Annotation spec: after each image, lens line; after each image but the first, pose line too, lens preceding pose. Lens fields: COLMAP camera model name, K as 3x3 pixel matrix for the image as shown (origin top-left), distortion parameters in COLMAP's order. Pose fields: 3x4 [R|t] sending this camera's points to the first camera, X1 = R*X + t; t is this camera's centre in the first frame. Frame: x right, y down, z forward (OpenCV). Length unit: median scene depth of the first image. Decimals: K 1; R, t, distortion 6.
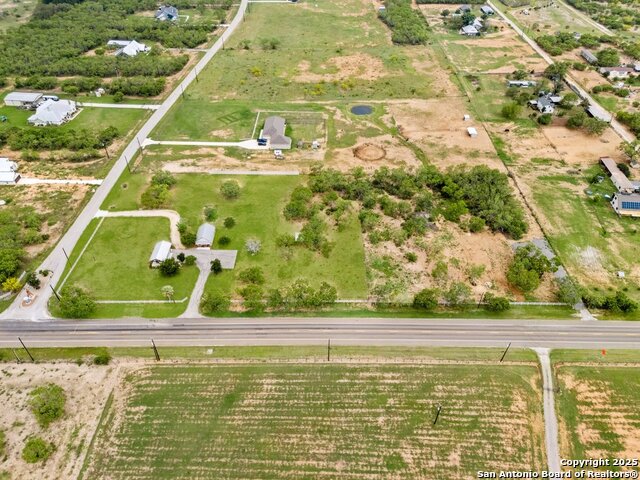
lens RADIAL K [[461.9, 0, 320.0], [0, 461.9, 256.6], [0, 0, 1]] dist [0.077107, -0.069311]
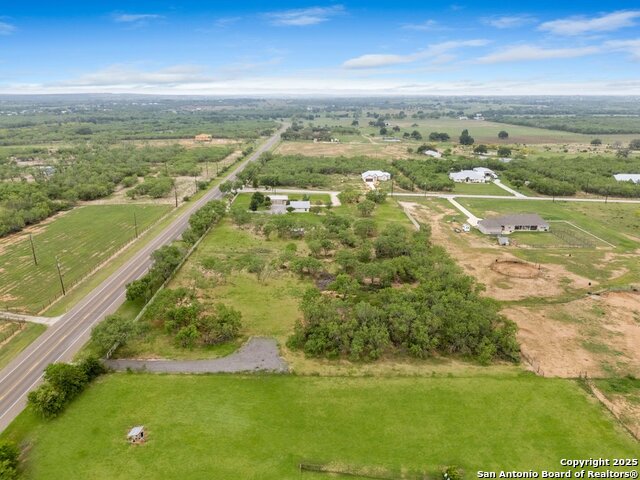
lens RADIAL K [[466.5, 0, 320.0], [0, 466.5, 240.0], [0, 0, 1]] dist [0.077398, -0.074829]
pose [[0.015822, 0.286702, -0.957889, 0.922446], [-0.675774, 0.709149, 0.201090, -0.262245], [0.736939, 0.644135, 0.204966, 0.846256]]
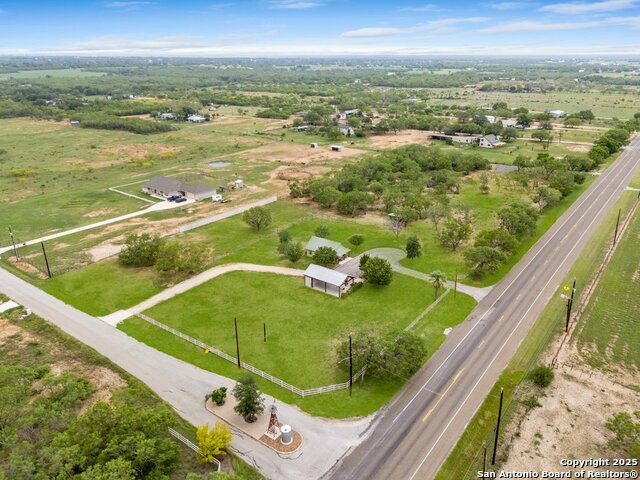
lens RADIAL K [[463.3, 0, 335.2], [0, 463.3, 262.6], [0, 0, 1]] dist [0.026443, -0.000116]
pose [[0.591489, -0.334992, 0.733431, -0.722414], [0.550258, 0.832577, -0.063489, 0.017089], [-0.589370, 0.441129, 0.676792, 0.560483]]
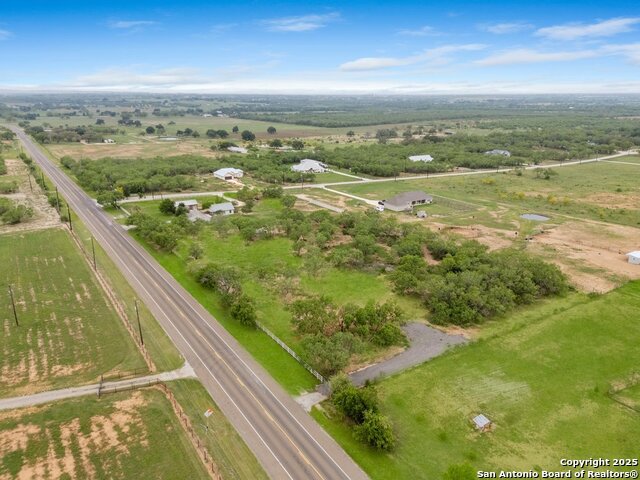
lens RADIAL K [[466.5, 0, 320.0], [0, 466.5, 240.0], [0, 0, 1]] dist [0.077398, -0.074829]
pose [[0.556487, 0.241251, -0.795059, 0.791358], [-0.560673, 0.815232, -0.145060, 0.043988], [0.613162, 0.526492, 0.588930, 0.520182]]
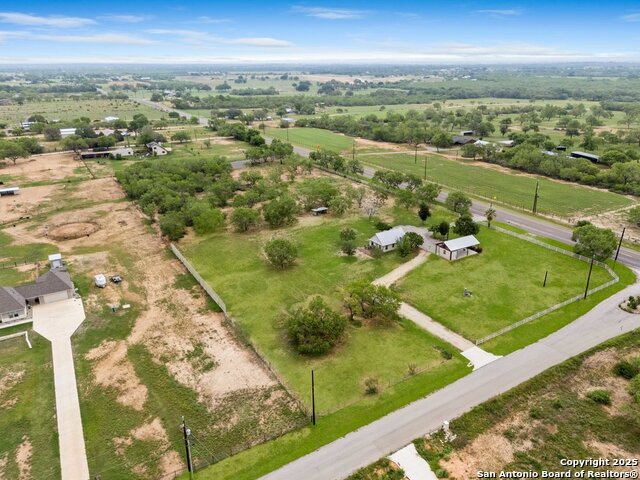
lens RADIAL K [[461.9, 0, 320.0], [0, 461.9, 256.6], [0, 0, 1]] dist [0.077107, -0.069311]
pose [[-0.520348, -0.334220, 0.785834, -0.751934], [0.580479, 0.536499, 0.612546, -0.521971], [-0.626324, 0.774897, -0.085159, 1.142639]]
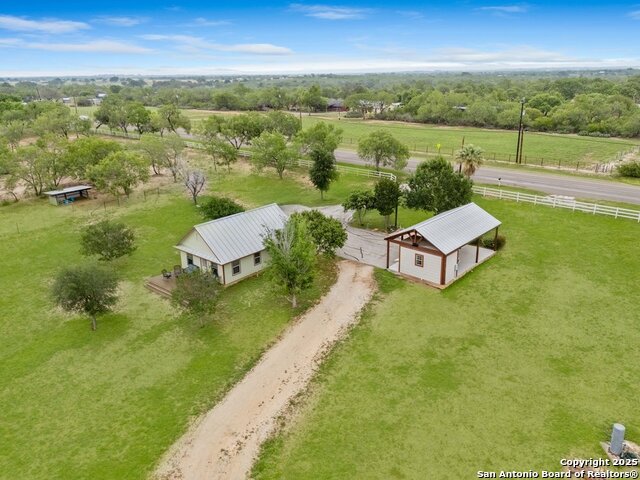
lens RADIAL K [[466.5, 0, 320.0], [0, 466.5, 240.0], [0, 0, 1]] dist [0.077398, -0.074829]
pose [[-0.750114, -0.215853, 0.625089, -0.421919], [0.455098, 0.517310, 0.724759, -0.198262], [-0.479806, 0.828129, -0.289807, 1.046040]]
